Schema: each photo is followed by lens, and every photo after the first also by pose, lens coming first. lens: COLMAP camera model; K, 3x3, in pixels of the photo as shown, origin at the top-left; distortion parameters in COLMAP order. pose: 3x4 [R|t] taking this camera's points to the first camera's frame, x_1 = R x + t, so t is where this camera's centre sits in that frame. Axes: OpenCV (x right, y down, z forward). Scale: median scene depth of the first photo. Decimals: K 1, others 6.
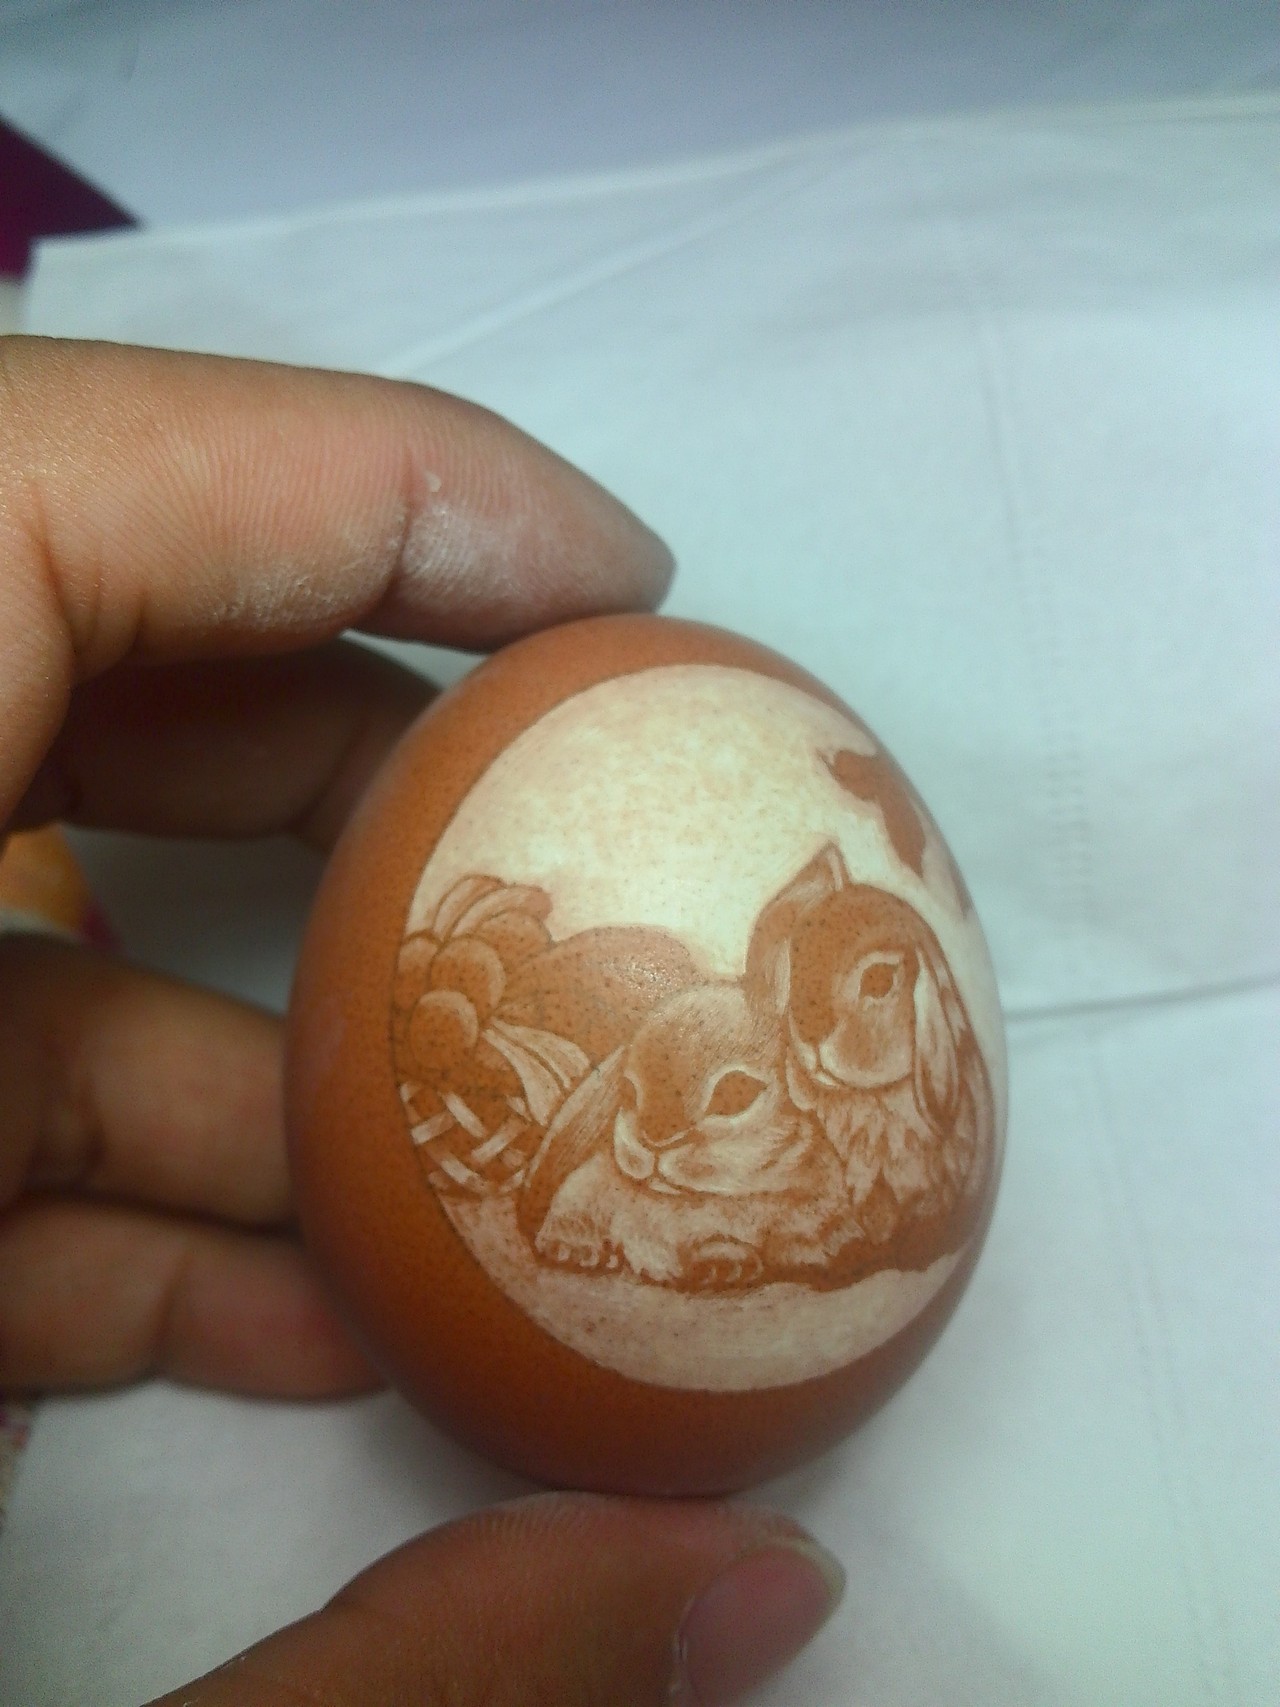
lens RADIAL K [[1526.8, 0, 649.2], [0, 1526.8, 856.0], [0, 0, 1]] dist [0.147584, -0.175173]
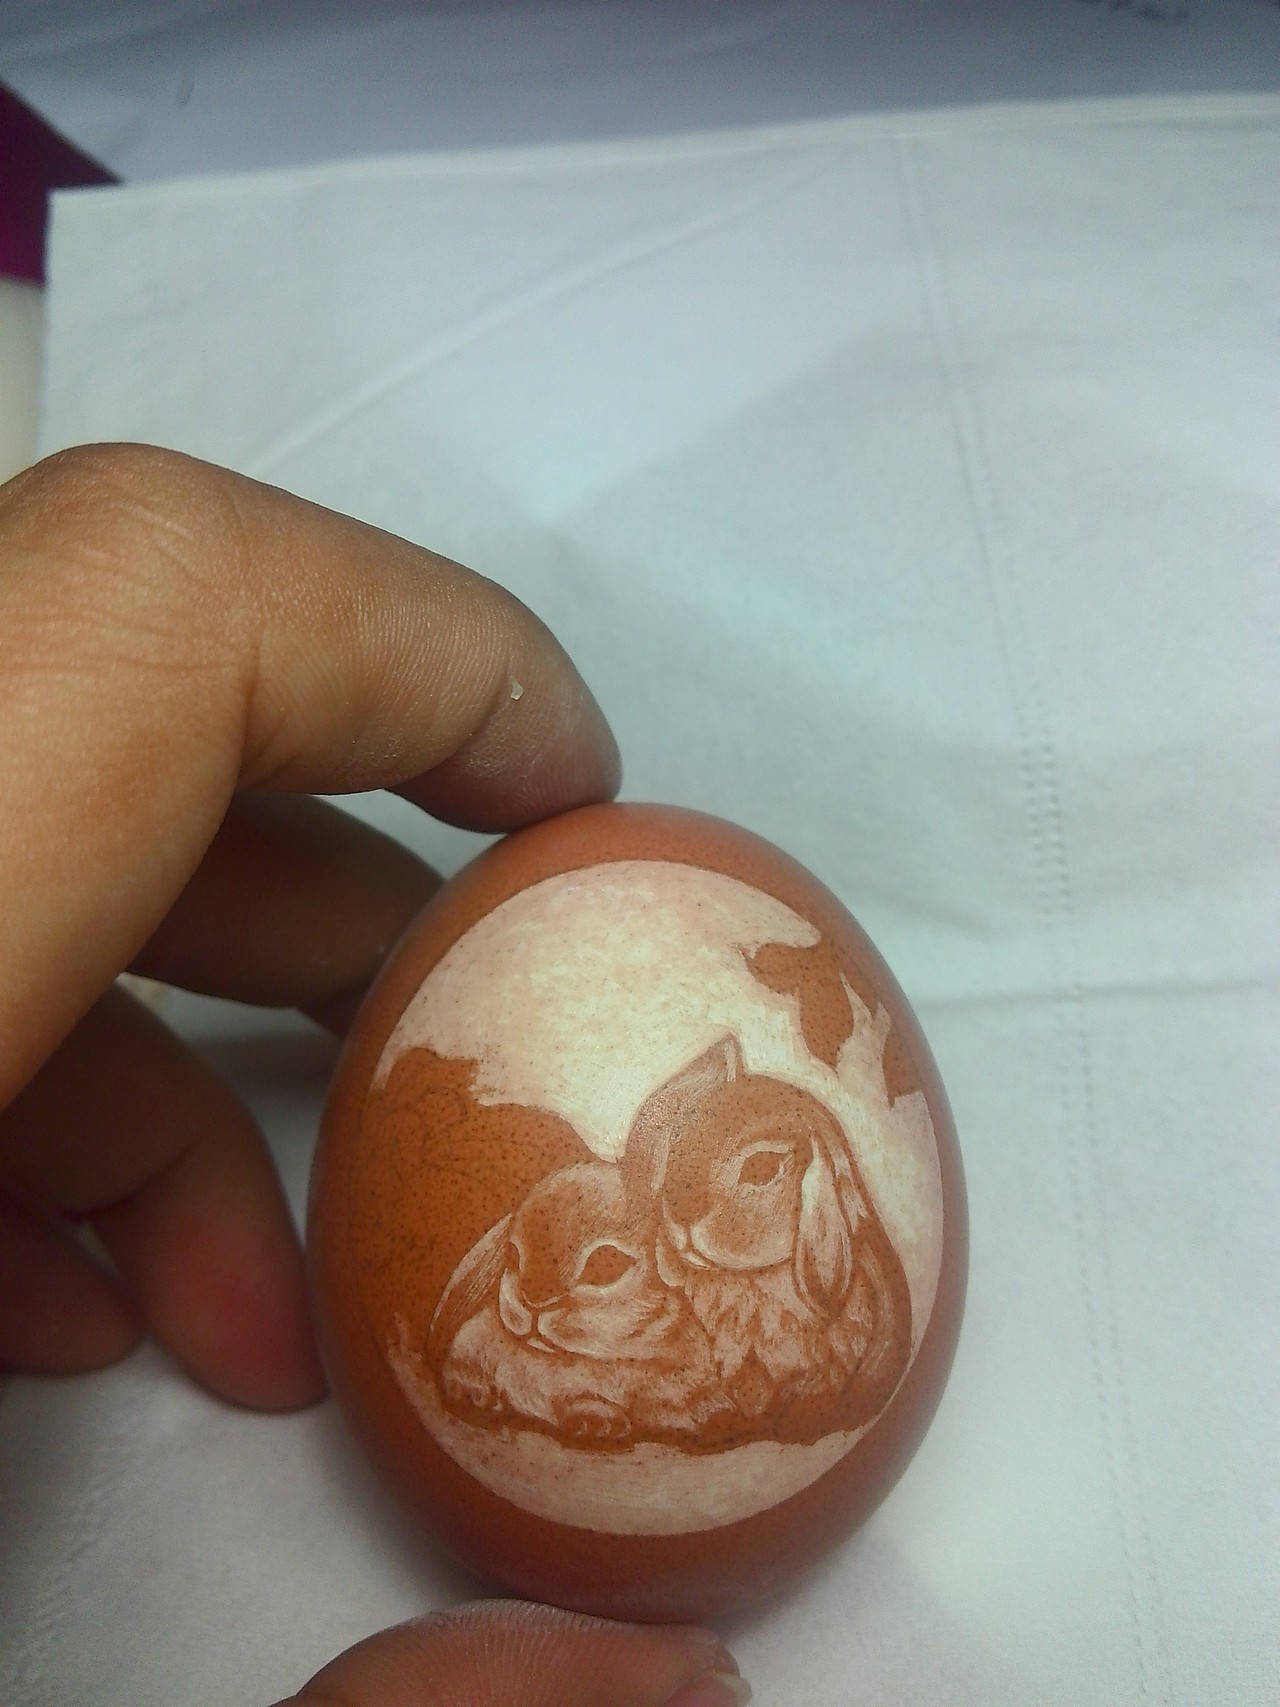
lens RADIAL K [[1526.8, 0, 655.2], [0, 1526.8, 866.0], [0, 0, 1]] dist [0.147584, -0.175173]
pose [[0.960291, 0.030434, -0.277335, 0.385220], [-0.035415, 0.999289, -0.012969, -0.118965], [0.276743, 0.022276, 0.960686, -0.065647]]
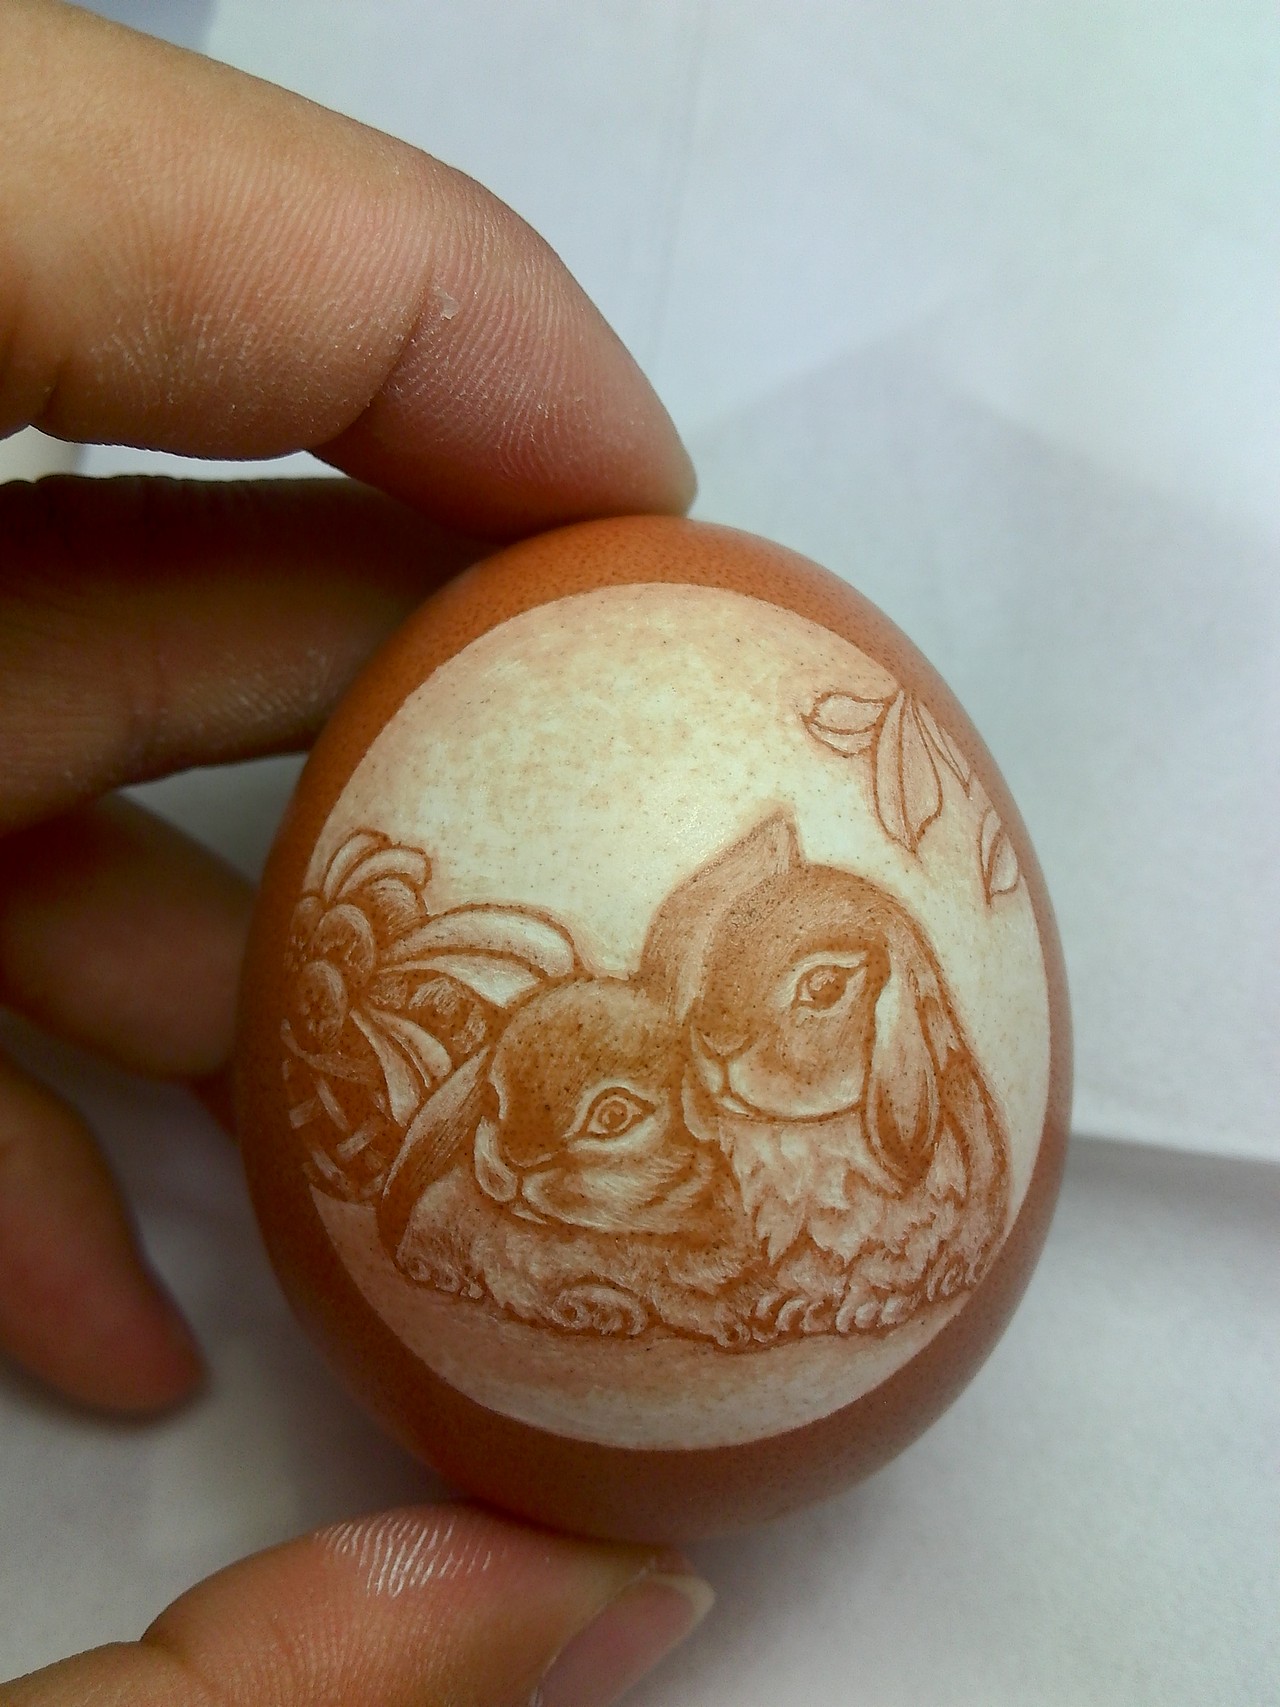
lens RADIAL K [[1526.8, 0, 658.7], [0, 1526.8, 859.8], [0, 0, 1]] dist [0.147584, -0.175173]
pose [[0.960562, 0.060430, -0.271421, 0.292123], [-0.035865, 0.994872, 0.094574, -0.060776], [0.275744, -0.081109, 0.957803, 0.218927]]
